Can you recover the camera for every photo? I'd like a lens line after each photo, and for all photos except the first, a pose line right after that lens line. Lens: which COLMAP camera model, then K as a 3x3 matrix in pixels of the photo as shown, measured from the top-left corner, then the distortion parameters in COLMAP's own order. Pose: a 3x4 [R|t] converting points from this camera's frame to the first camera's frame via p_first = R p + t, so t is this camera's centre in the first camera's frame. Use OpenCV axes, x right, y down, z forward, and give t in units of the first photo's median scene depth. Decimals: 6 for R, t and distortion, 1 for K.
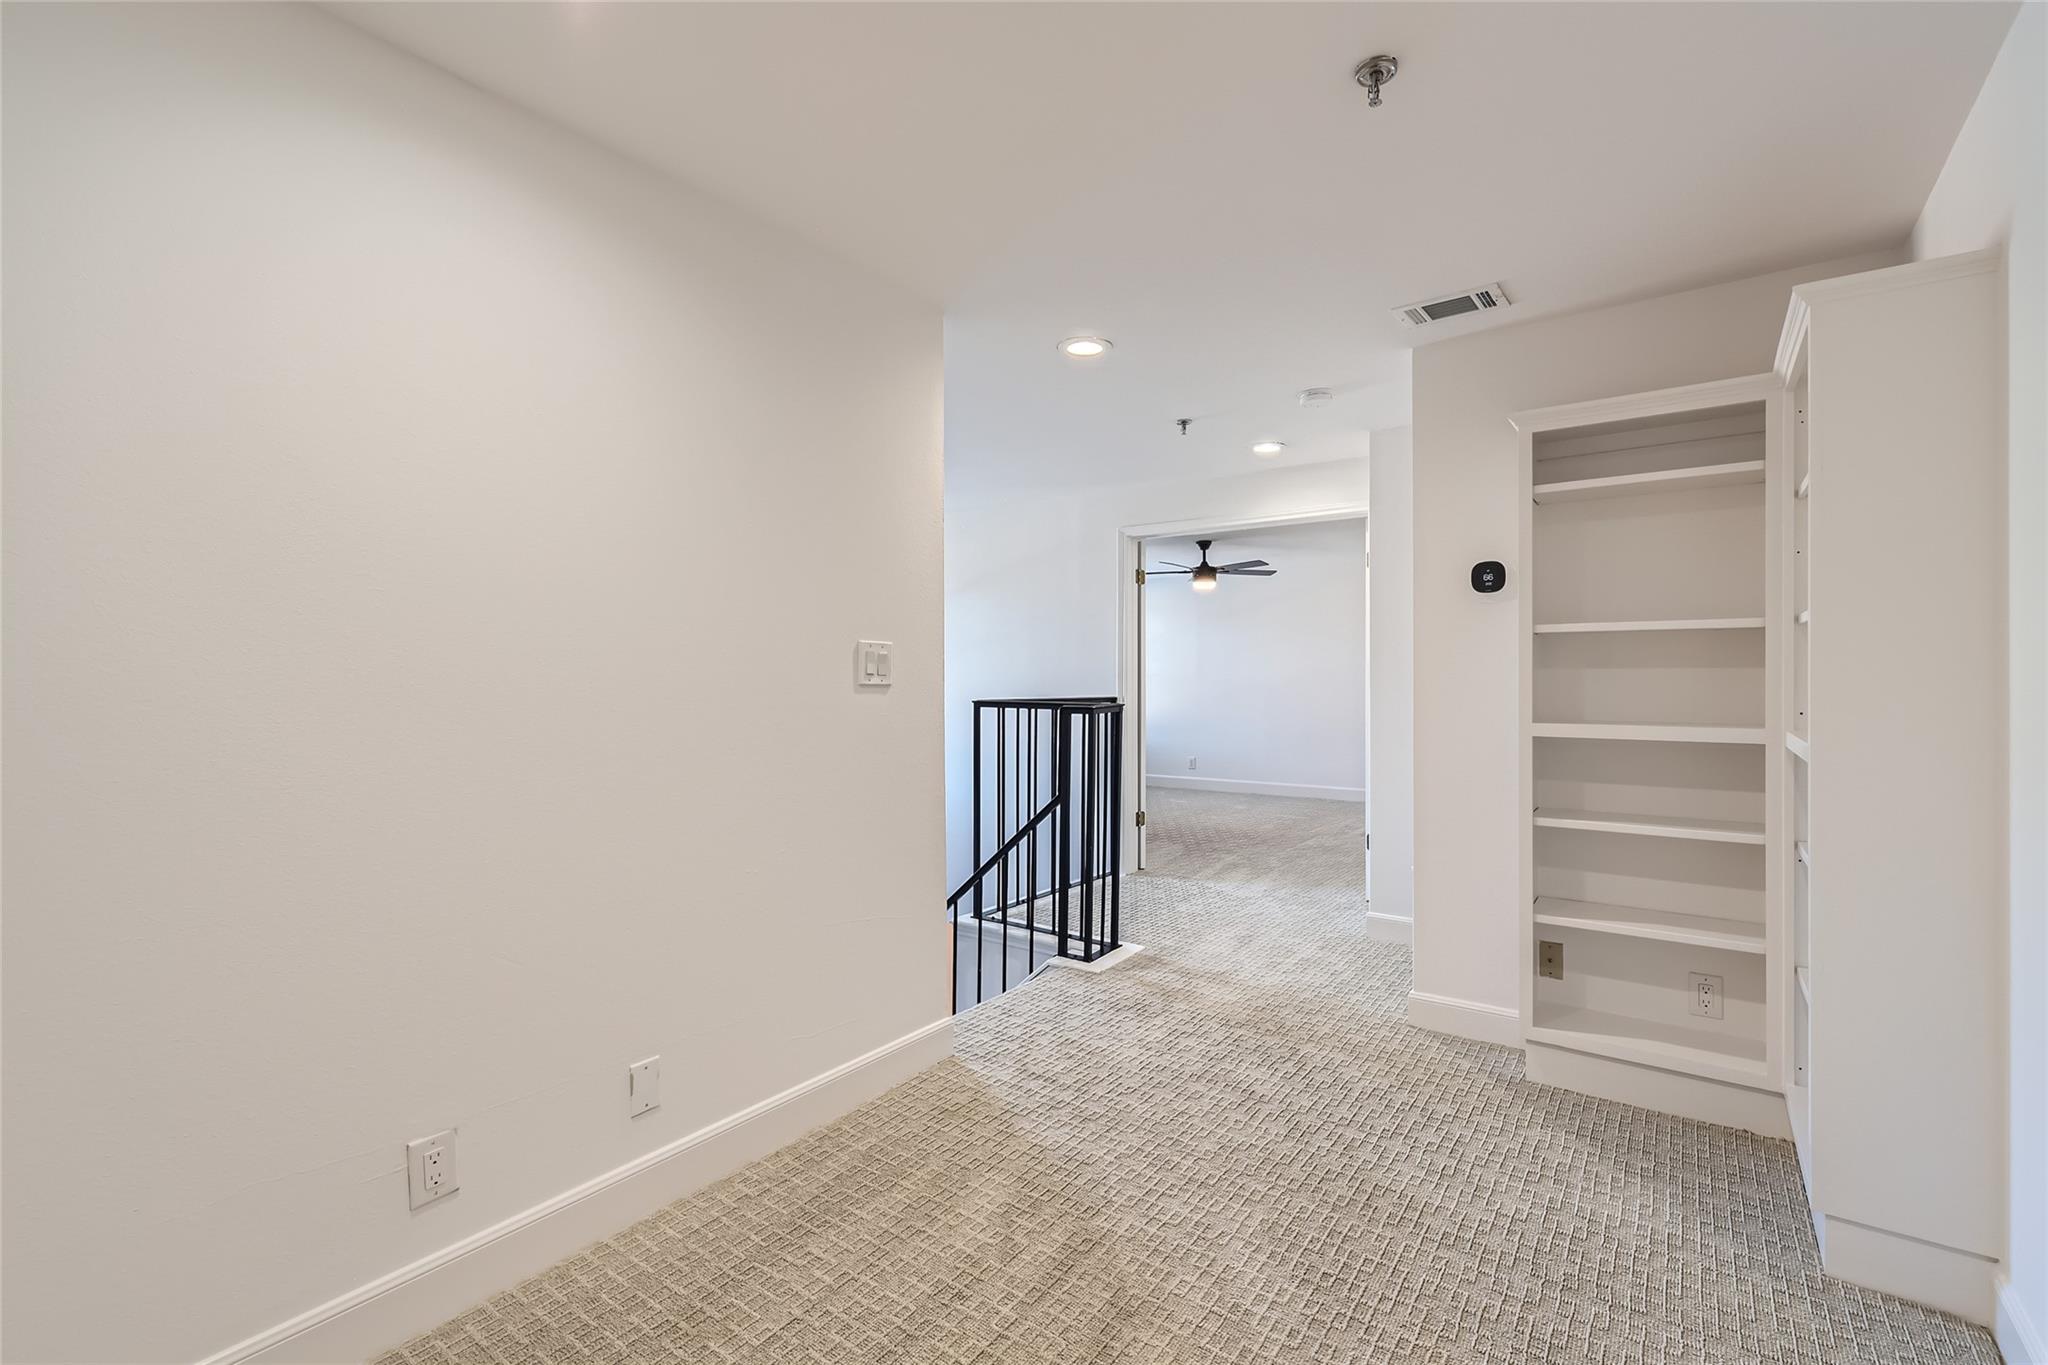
lens RADIAL K [[899.3, 0, 1022.2], [0, 899.3, 669.8], [0, 0, 1]] dist [0.000191, 0.000581]
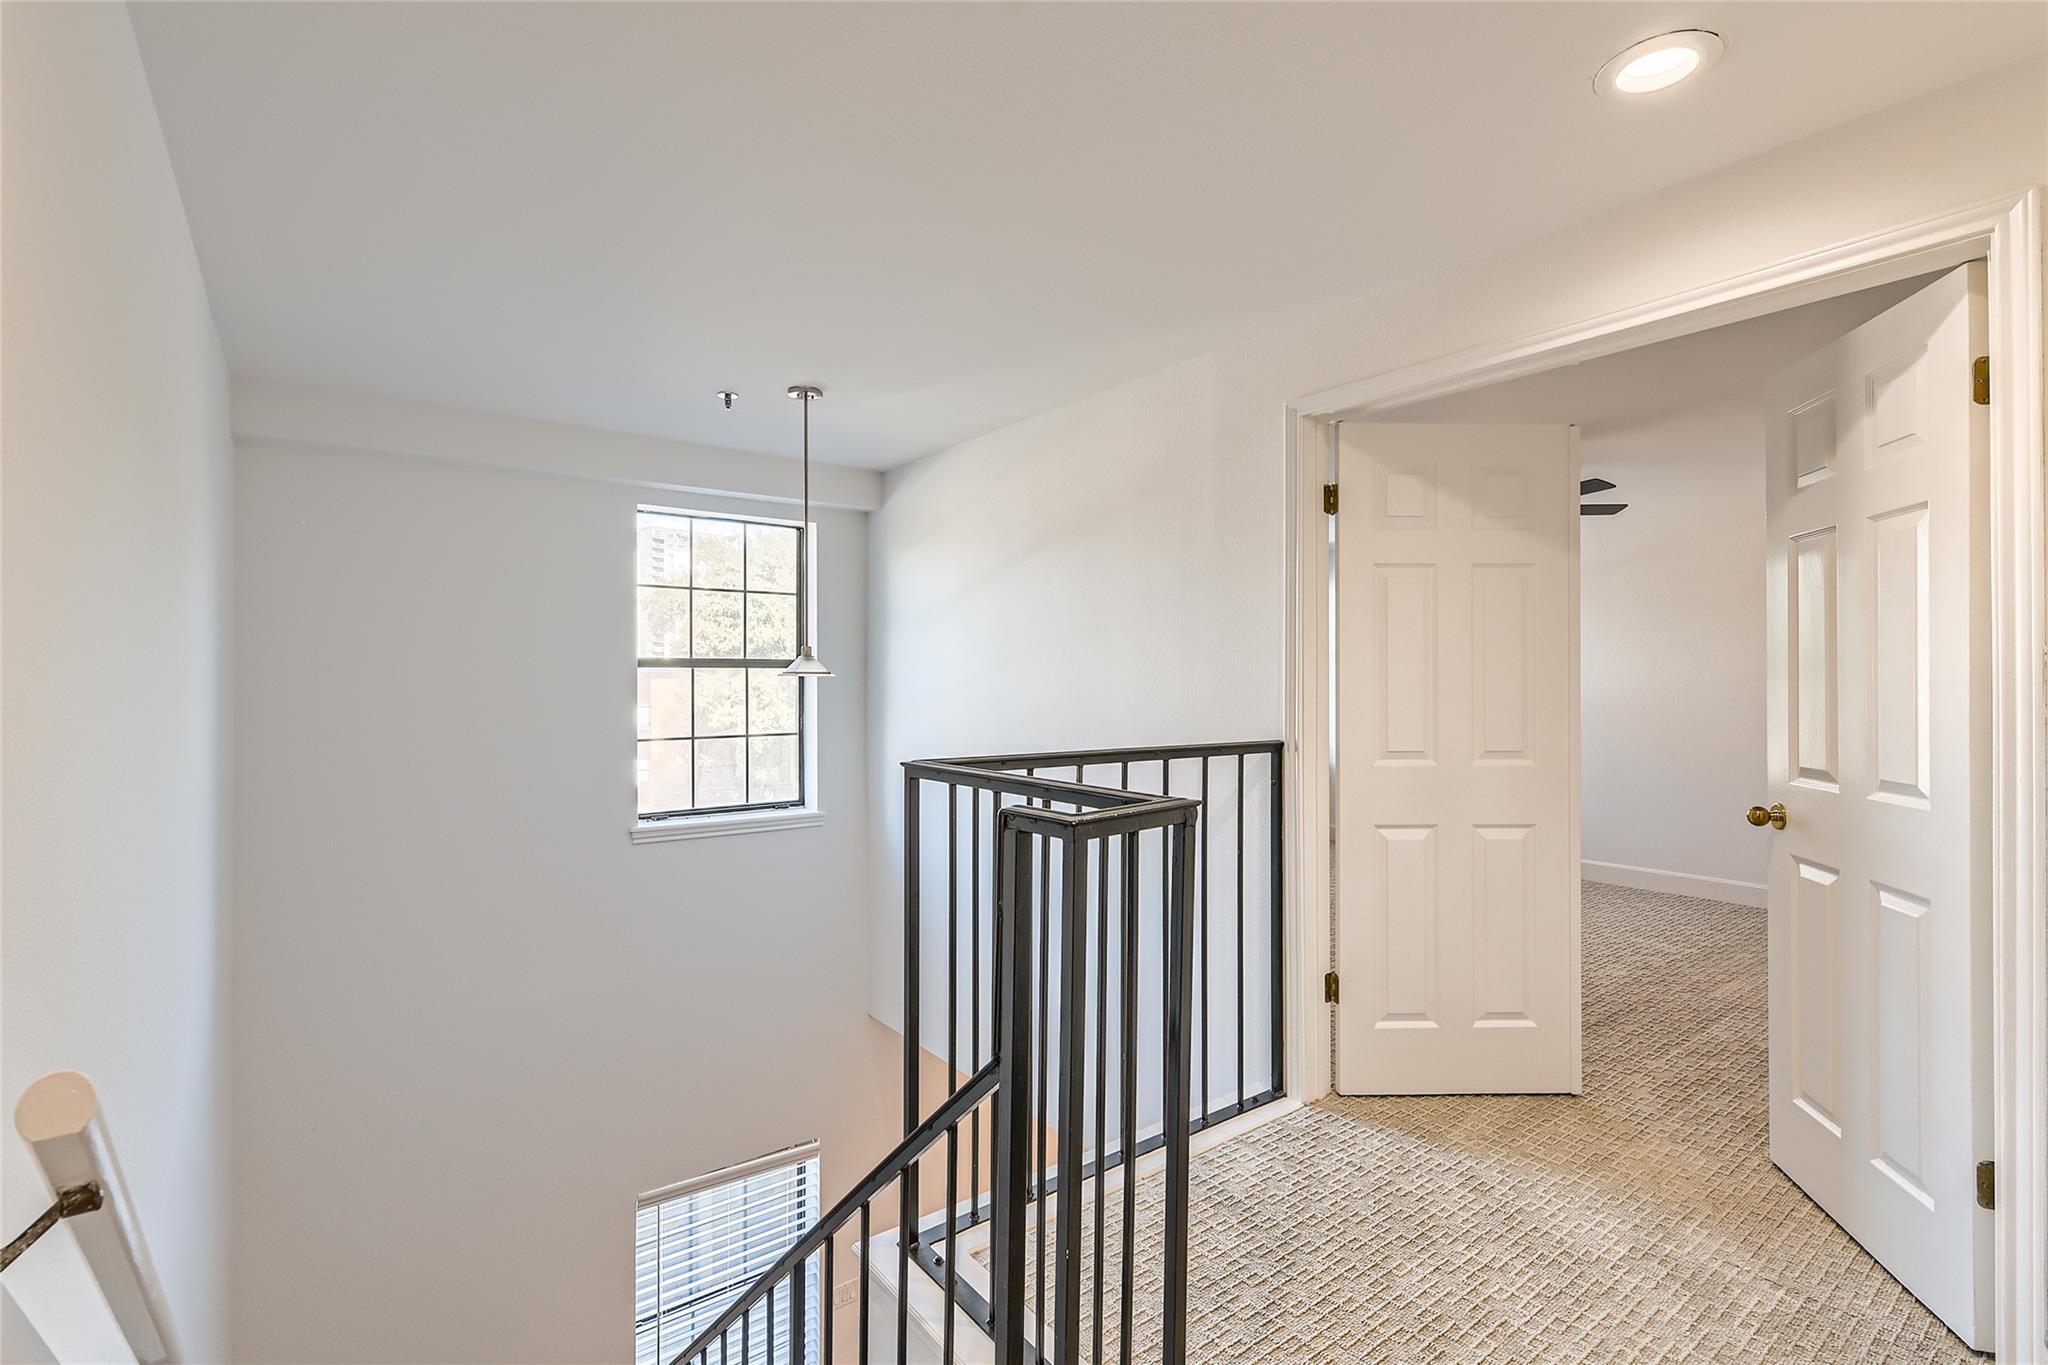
lens RADIAL K [[956.5, 0, 992.9], [0, 956.5, 672.8], [0, 0, 1]] dist [-0.001919, -0.000162]
pose [[0.955564, -0.005650, -0.294730, 0.134234], [0.008950, 0.999911, 0.009850, -0.016892], [0.294649, -0.012050, 0.955530, 0.552114]]
